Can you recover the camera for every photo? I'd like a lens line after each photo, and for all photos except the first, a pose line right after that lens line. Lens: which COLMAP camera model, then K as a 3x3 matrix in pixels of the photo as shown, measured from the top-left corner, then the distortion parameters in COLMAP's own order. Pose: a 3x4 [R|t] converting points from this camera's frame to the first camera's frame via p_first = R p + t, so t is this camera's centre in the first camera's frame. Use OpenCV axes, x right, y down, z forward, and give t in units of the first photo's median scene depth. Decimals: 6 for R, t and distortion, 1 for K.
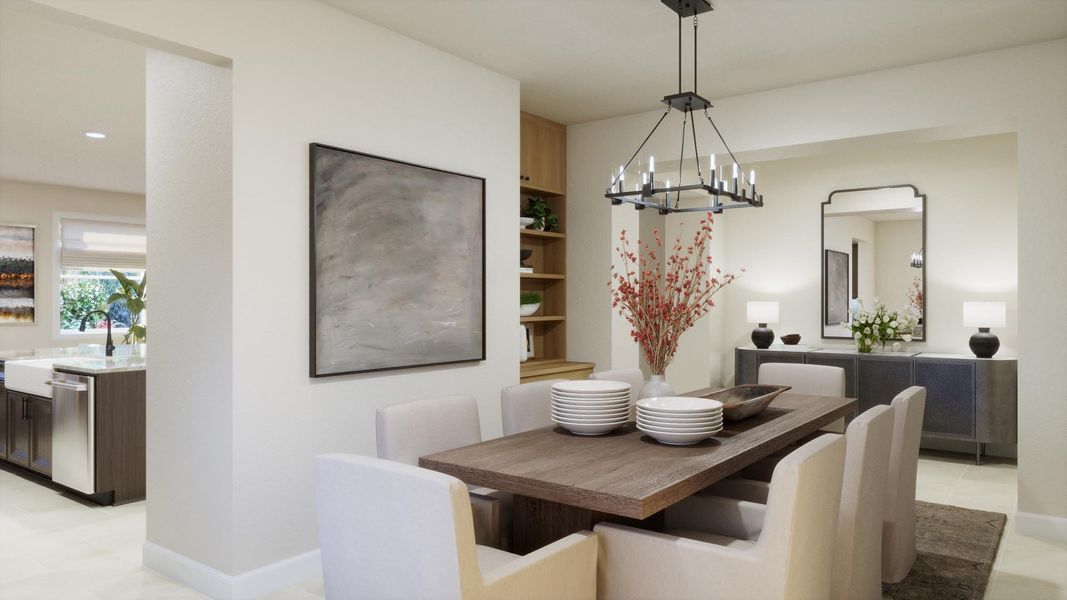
lens RADIAL K [[715.2, 0, 533.5], [0, 715.2, 300.0], [0, 0, 1]] dist [0.001454, 0.000545]
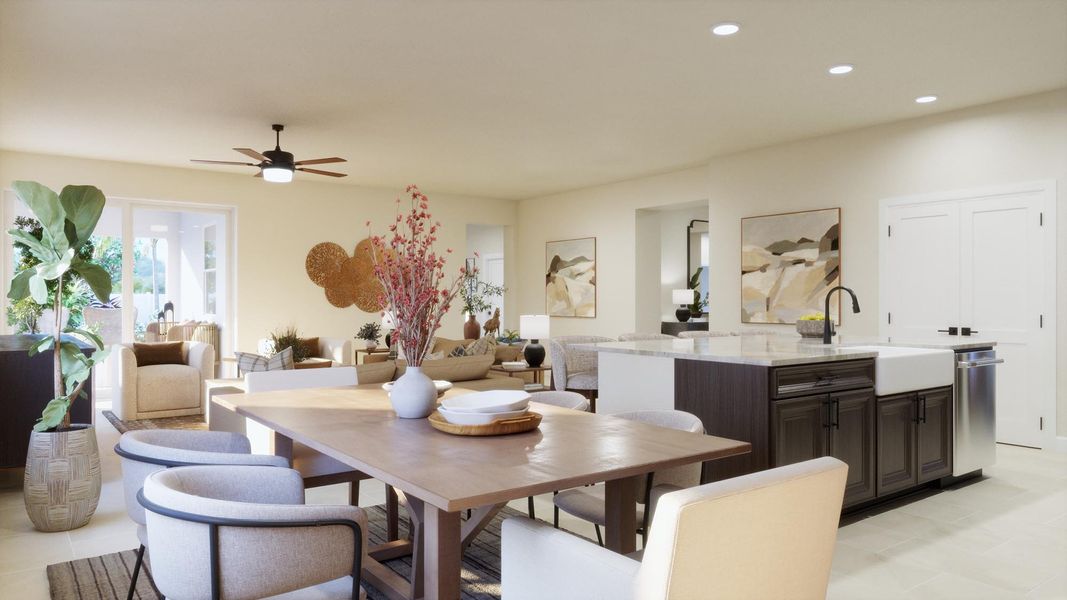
lens RADIAL K [[715.2, 0, 533.5], [0, 715.2, 300.0], [0, 0, 1]] dist [0.001454, 0.000545]
pose [[0.288347, 0.000205, 0.957526, -0.928051], [0.002408, 0.999997, -0.000939, 0.019288], [-0.957523, 0.002576, 0.288345, 0.692608]]
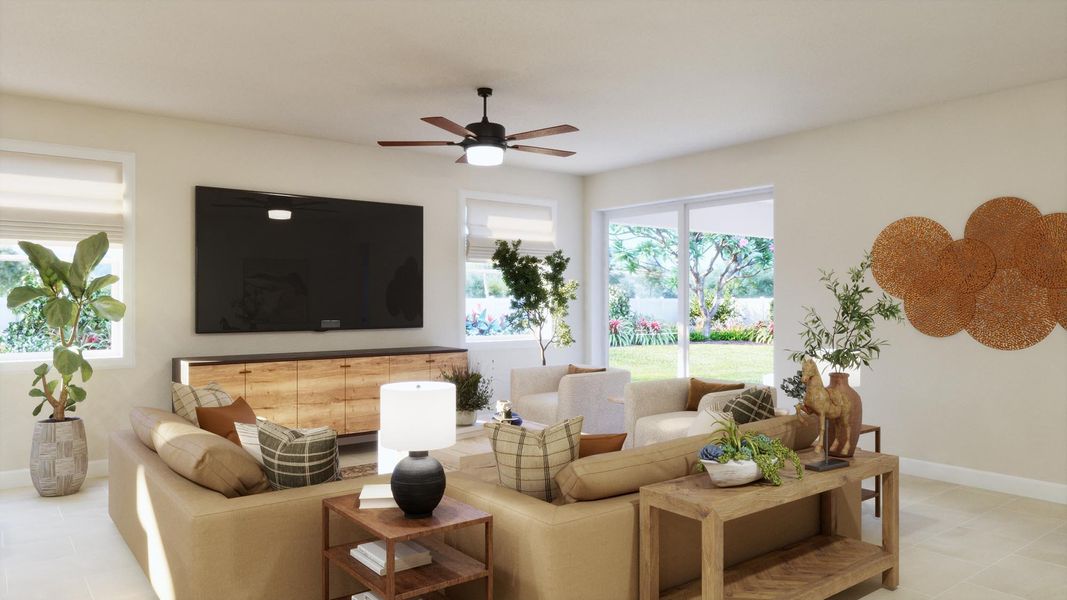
lens RADIAL K [[715.2, 0, 533.5], [0, 715.2, 300.0], [0, 0, 1]] dist [0.001454, 0.000545]
pose [[0.963407, 0.001455, -0.268039, -0.097519], [-0.001733, 0.999998, -0.000800, -0.000354], [0.268037, 0.001236, 0.963408, 0.638780]]
